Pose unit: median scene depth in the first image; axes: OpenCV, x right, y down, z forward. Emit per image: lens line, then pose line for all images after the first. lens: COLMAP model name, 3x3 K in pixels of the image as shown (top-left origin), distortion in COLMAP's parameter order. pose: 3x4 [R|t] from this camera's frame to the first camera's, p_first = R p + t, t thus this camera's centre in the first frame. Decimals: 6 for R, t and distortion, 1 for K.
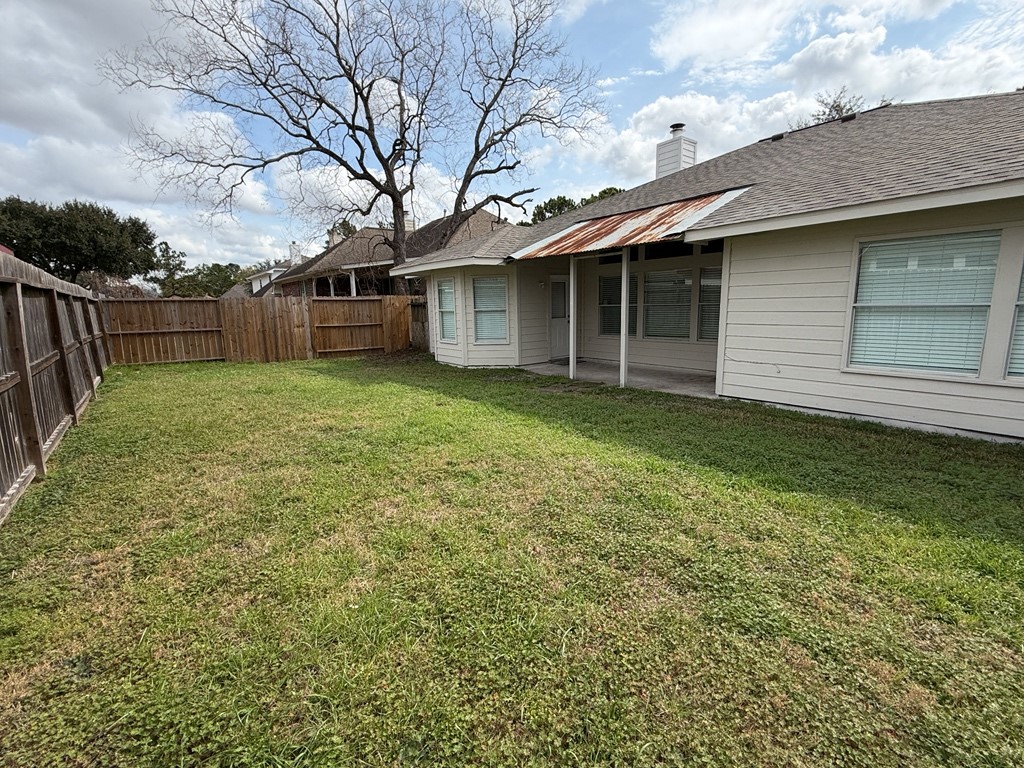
lens RADIAL K [[474.1, 0, 512.0], [0, 474.1, 384.0], [0, 0, 1]] dist [-0.000491, -0.000012]
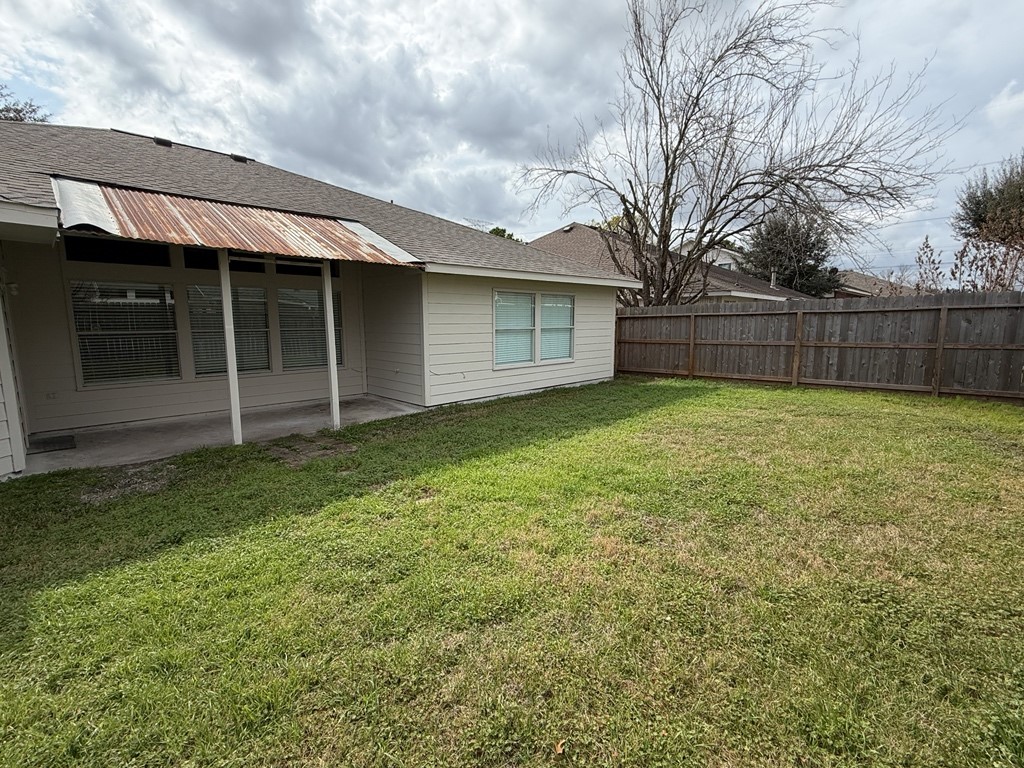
lens RADIAL K [[474.1, 0, 512.0], [0, 474.1, 384.0], [0, 0, 1]] dist [-0.000491, -0.000012]
pose [[-0.120223, -0.114073, 0.986171, -0.752468], [0.170997, 0.976150, 0.133760, -0.155249], [-0.977909, 0.184713, -0.097849, 0.929334]]
